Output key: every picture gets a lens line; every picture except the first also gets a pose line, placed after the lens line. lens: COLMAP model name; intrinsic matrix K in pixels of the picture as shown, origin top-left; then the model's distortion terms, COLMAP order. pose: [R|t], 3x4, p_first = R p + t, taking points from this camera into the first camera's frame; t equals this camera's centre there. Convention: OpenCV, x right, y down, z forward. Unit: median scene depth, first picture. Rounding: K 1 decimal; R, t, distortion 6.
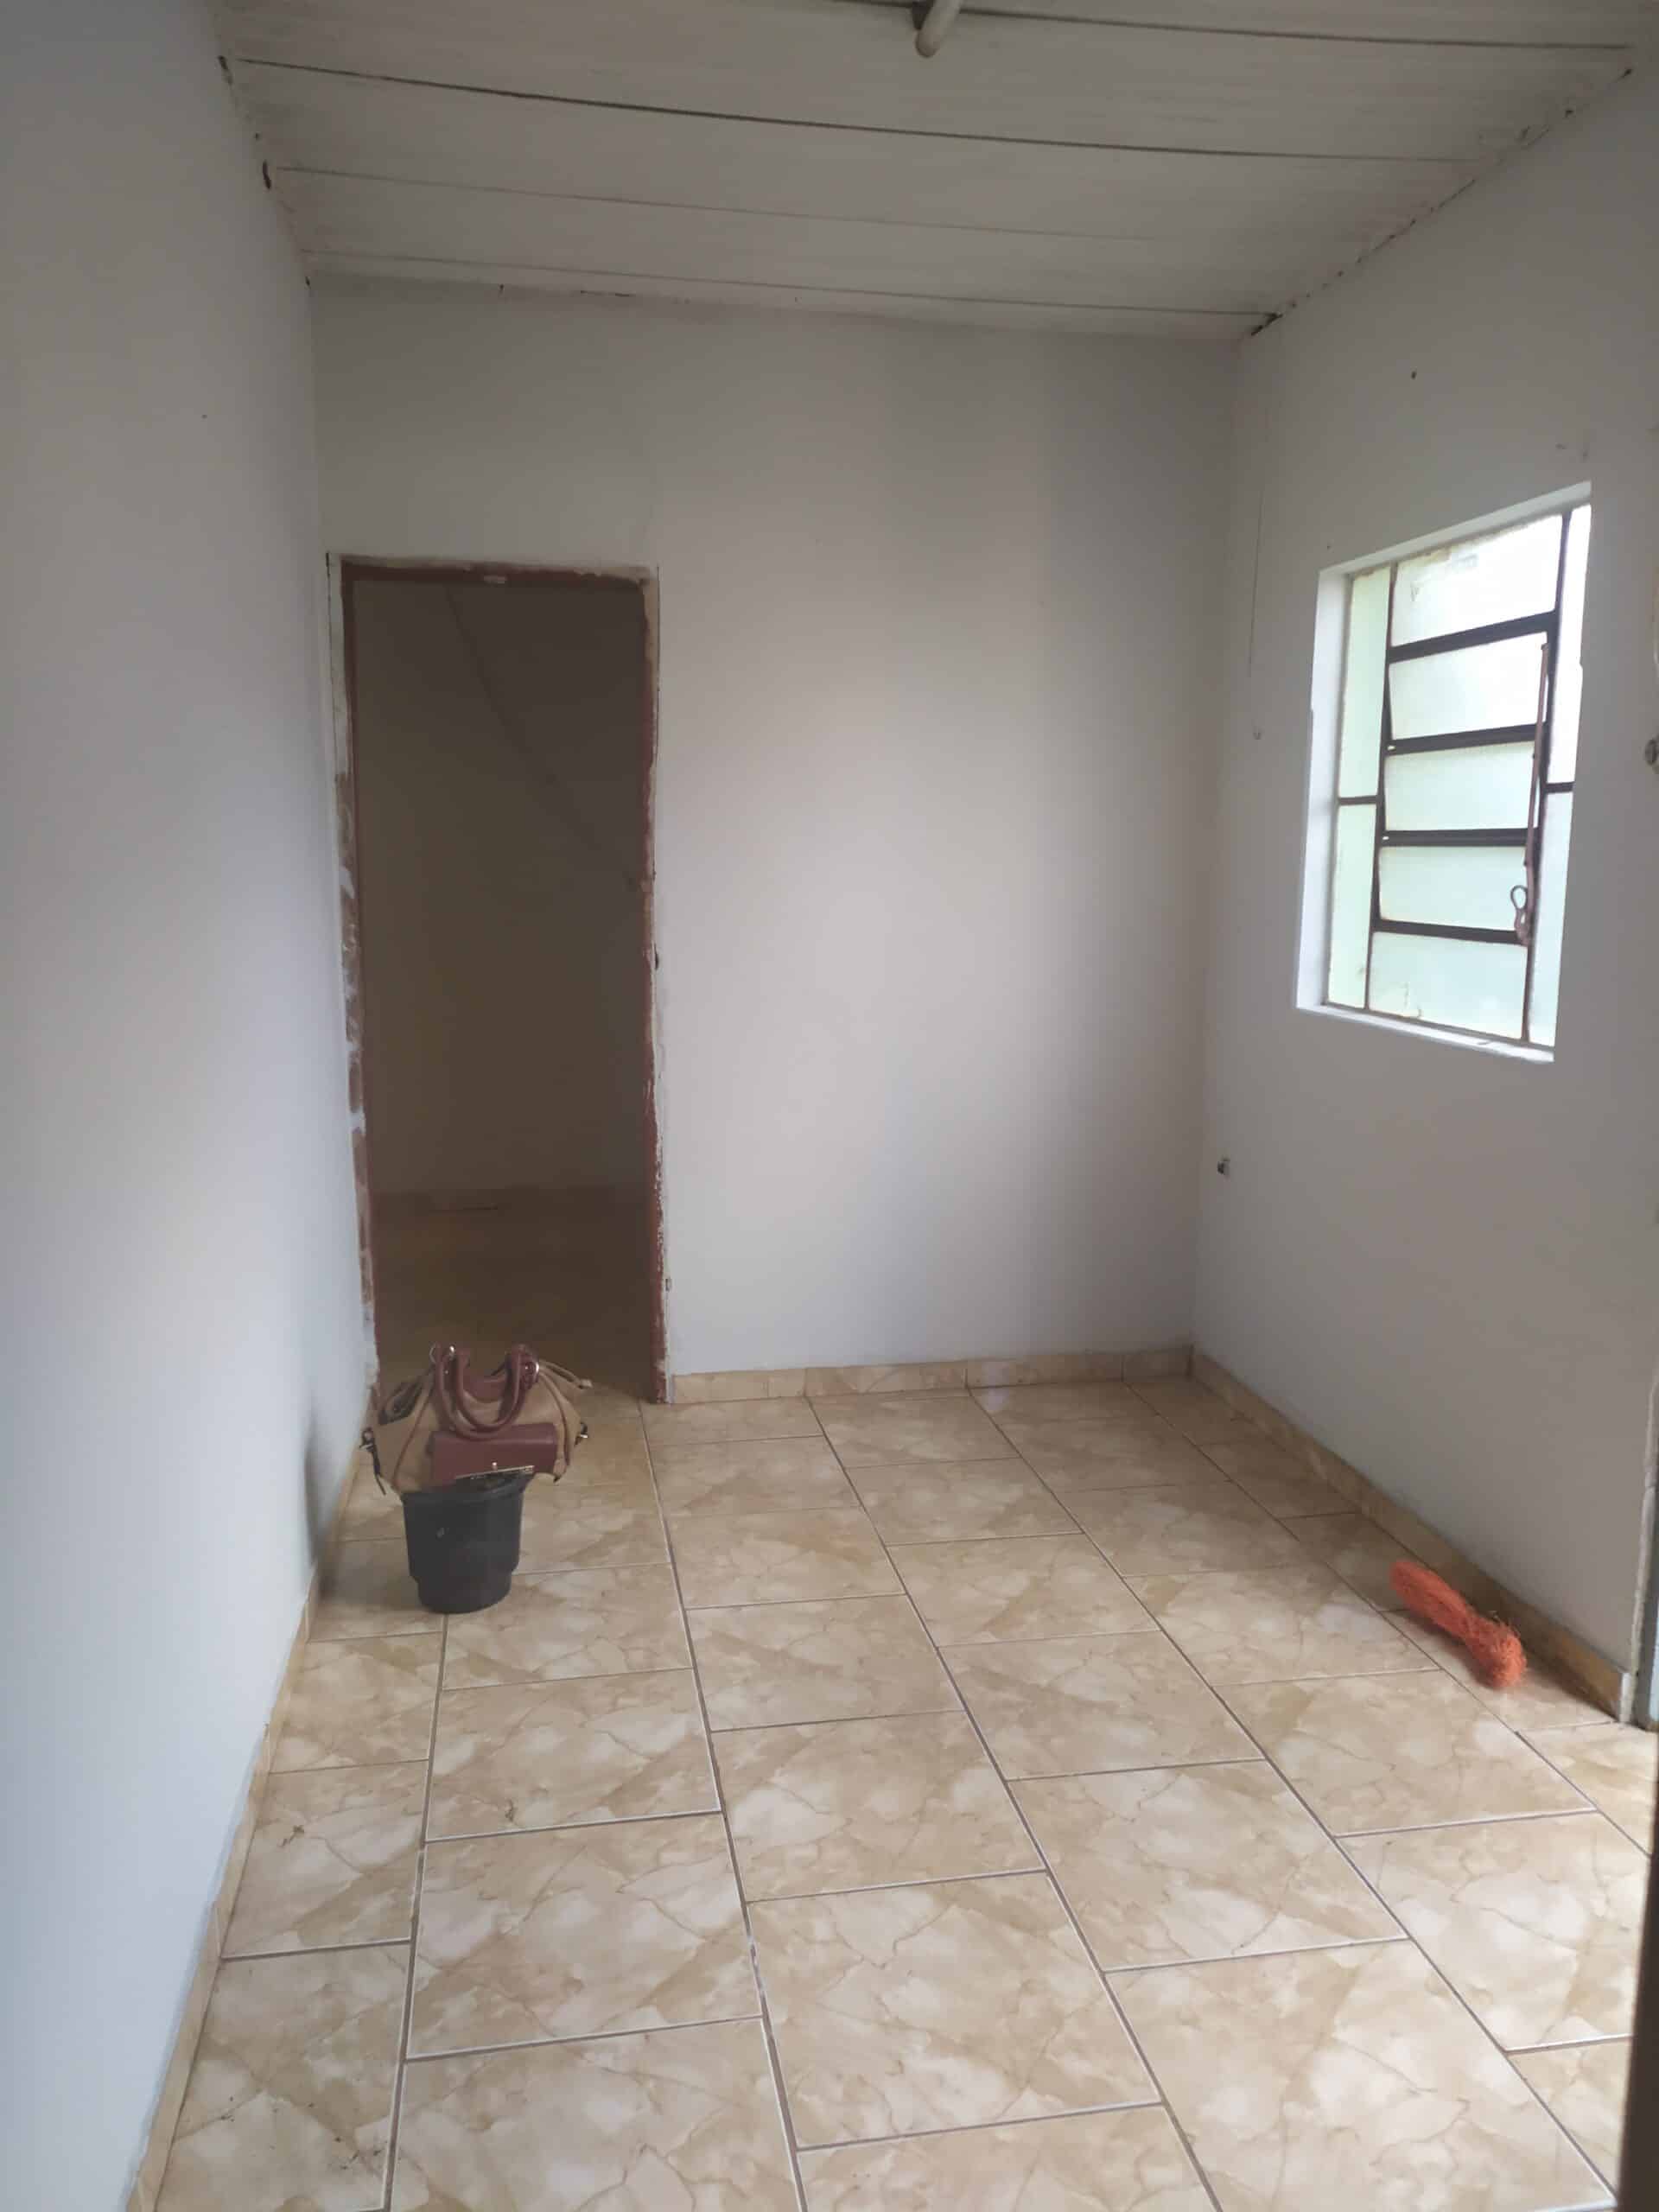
lens RADIAL K [[1660.2, 0, 832.4], [0, 1660.2, 1109.2], [0, 0, 1]] dist [-0.053193, -0.008062]
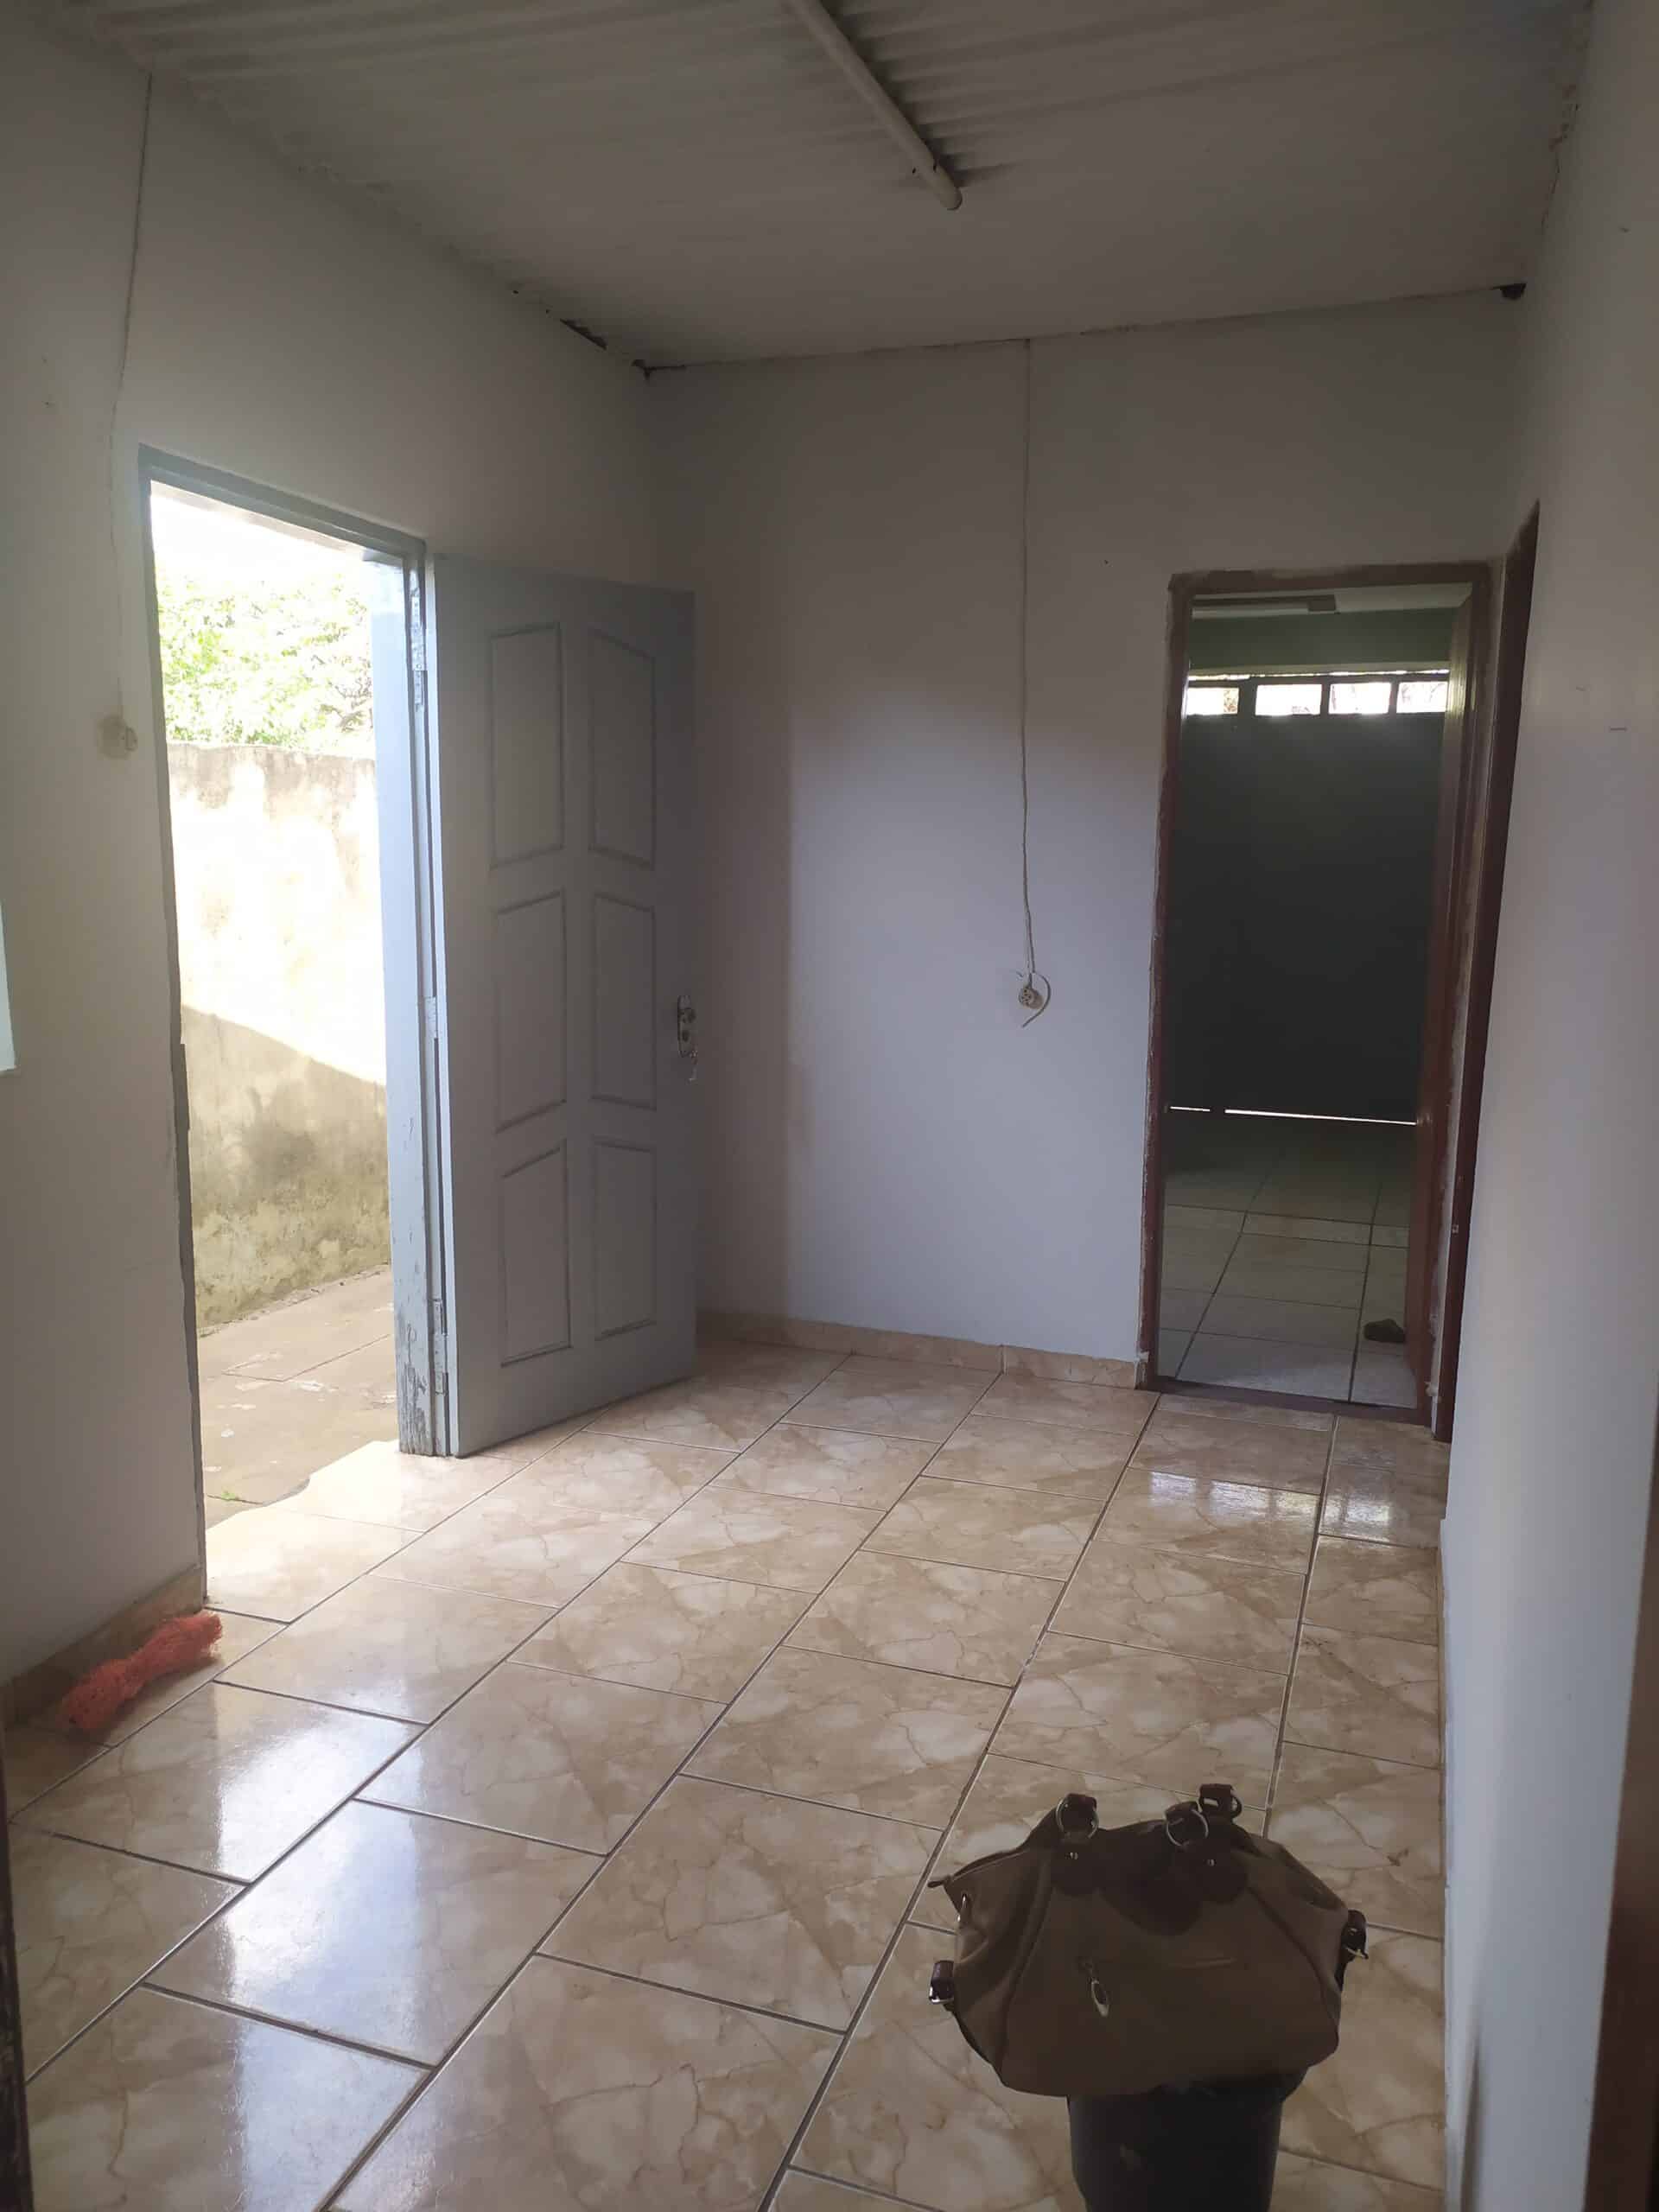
lens RADIAL K [[1660.2, 0, 828.5], [0, 1660.2, 1106.2], [0, 0, 1]] dist [-0.053193, -0.008062]
pose [[-0.870028, -0.095658, 0.483633, -0.490909], [0.061100, 0.952511, 0.298312, -0.318930], [-0.489202, 0.289089, -0.822866, 1.957210]]
